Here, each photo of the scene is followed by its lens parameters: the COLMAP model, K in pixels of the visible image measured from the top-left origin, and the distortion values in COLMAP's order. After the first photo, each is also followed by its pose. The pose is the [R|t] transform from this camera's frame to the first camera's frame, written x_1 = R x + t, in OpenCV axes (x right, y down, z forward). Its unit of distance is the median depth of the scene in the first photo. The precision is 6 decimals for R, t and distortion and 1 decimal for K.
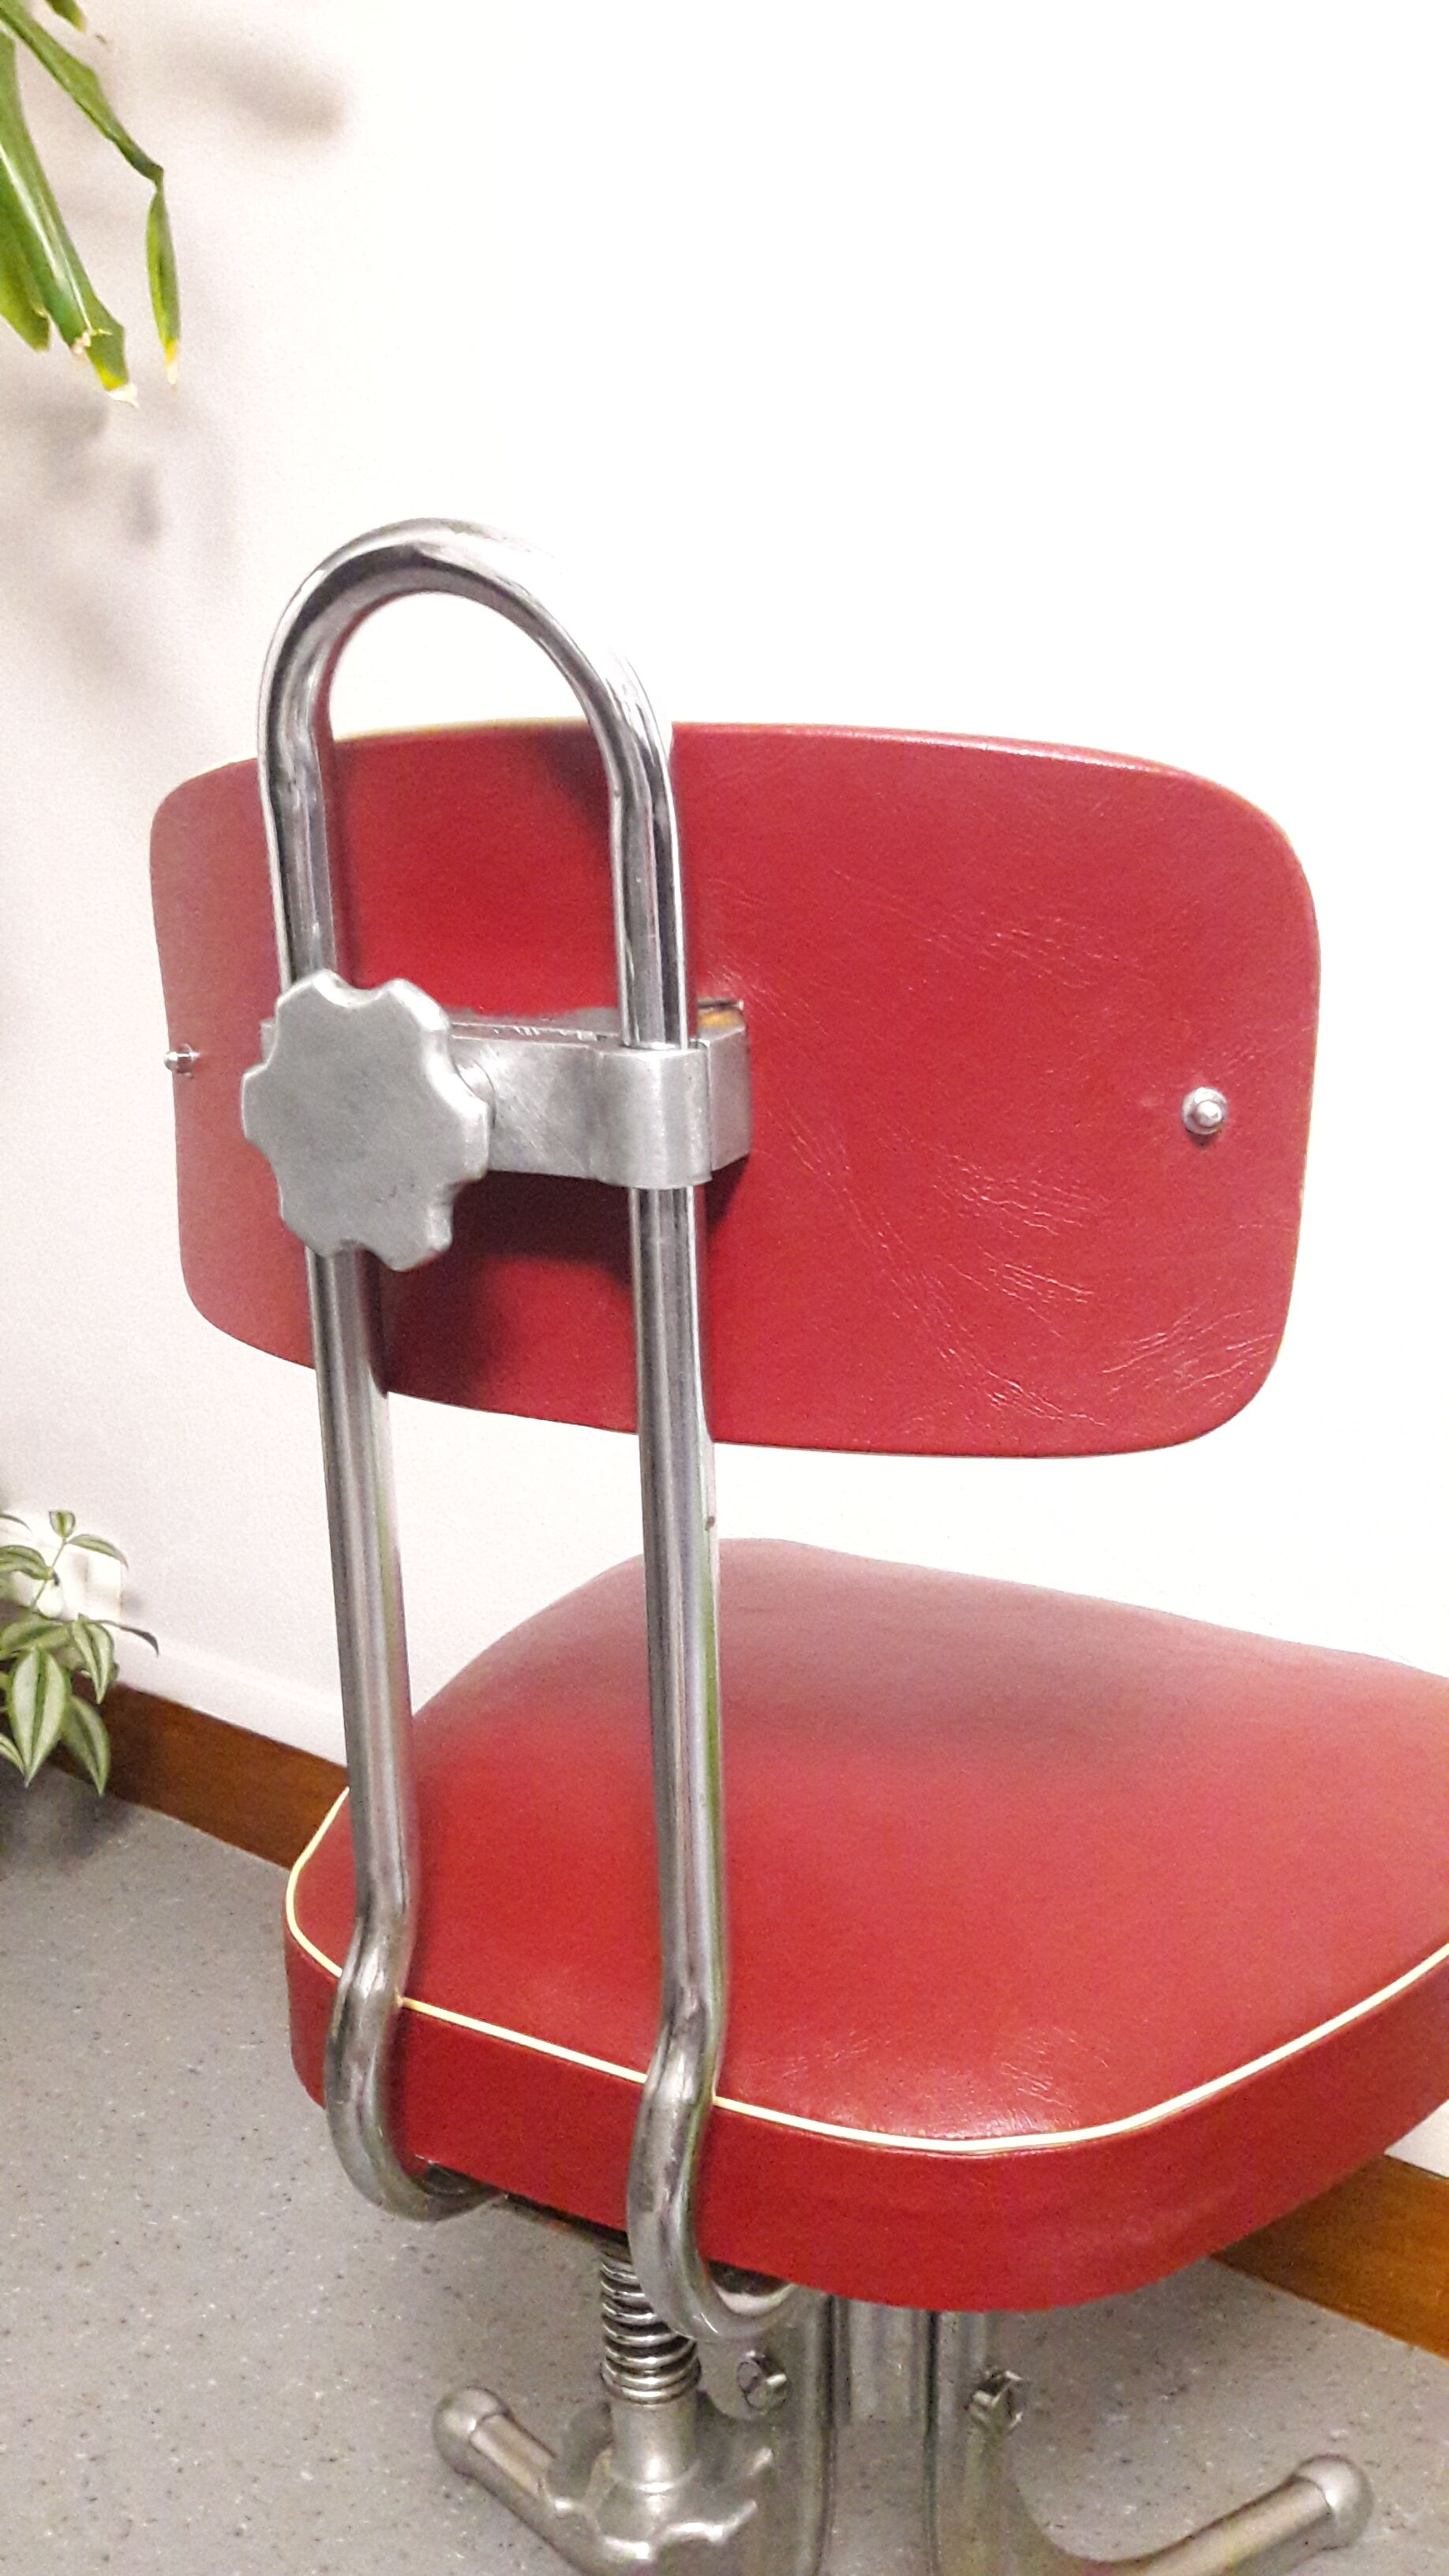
lens RADIAL K [[2268.1, 0, 709.9], [0, 2268.1, 1270.4], [0, 0, 1]] dist [-0.007647, -0.008800]
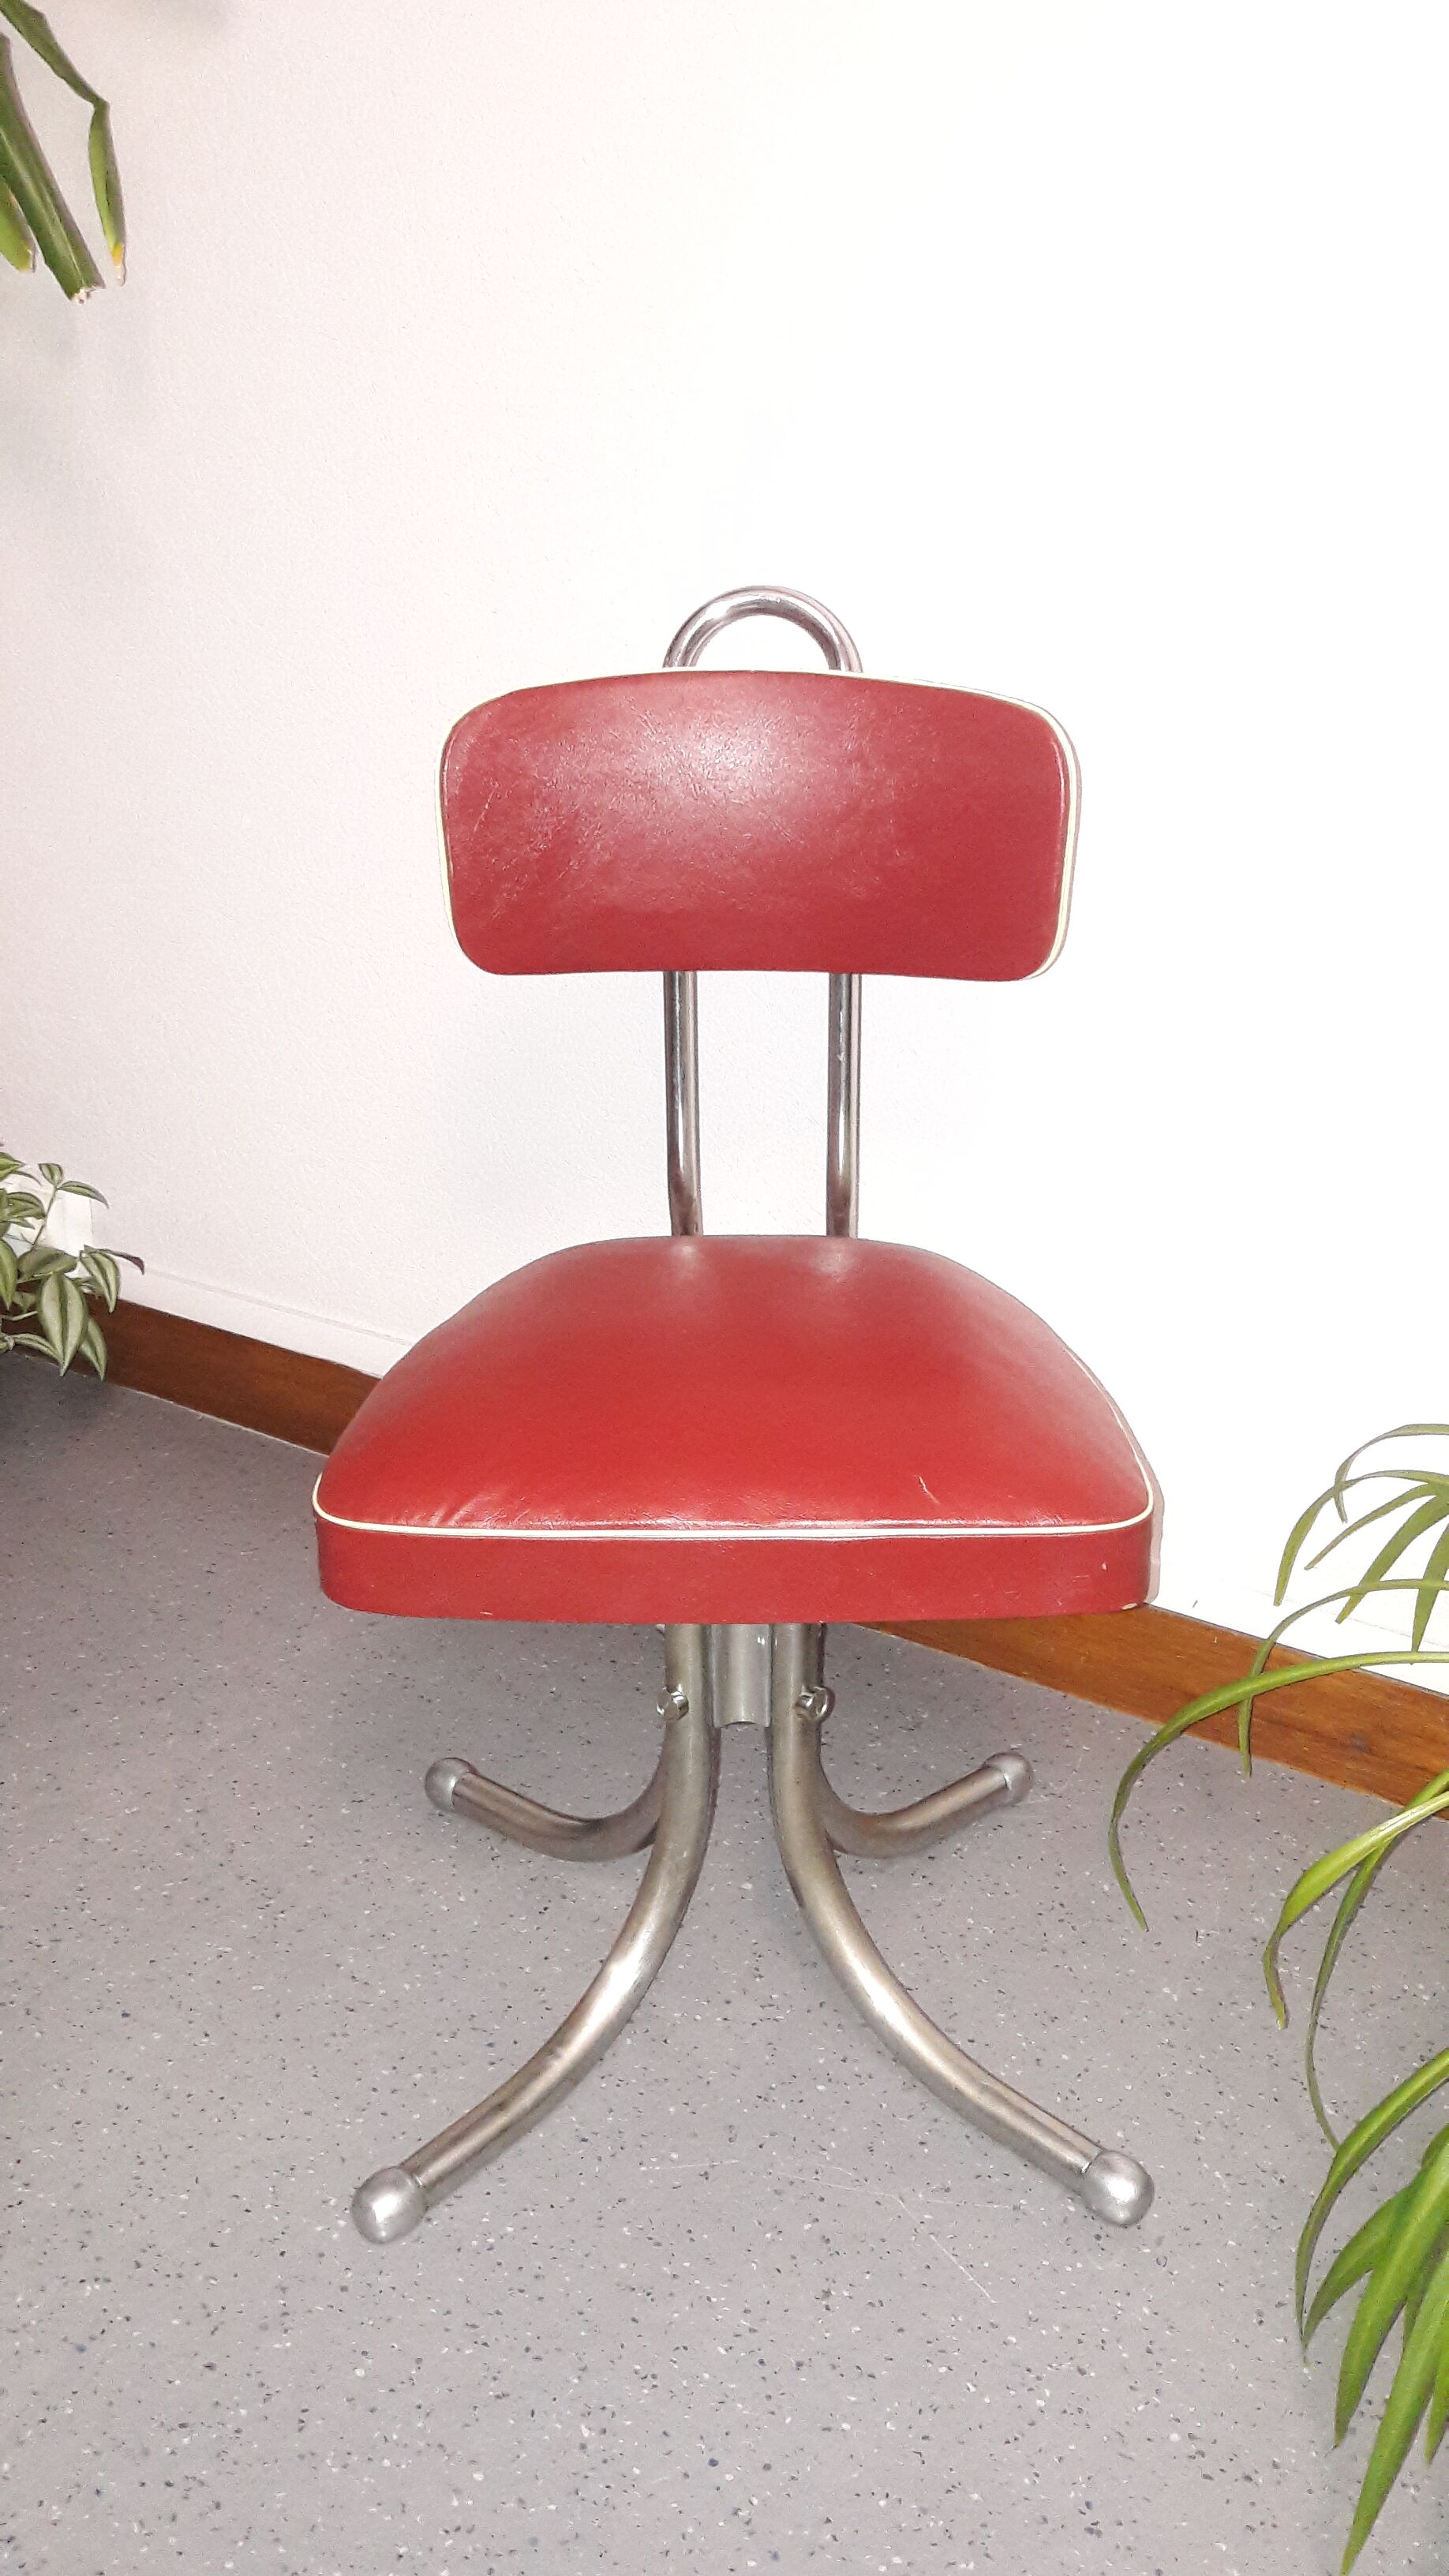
lens RADIAL K [[2255.0, 0, 724.5], [0, 2255.0, 1288.0], [0, 0, 1]] dist [-0.008808, -0.003380]
pose [[0.993882, -0.040774, 0.102648, -0.048341], [0.019905, 0.980270, 0.196660, -0.072613], [-0.108641, -0.193414, 0.975084, -0.309994]]
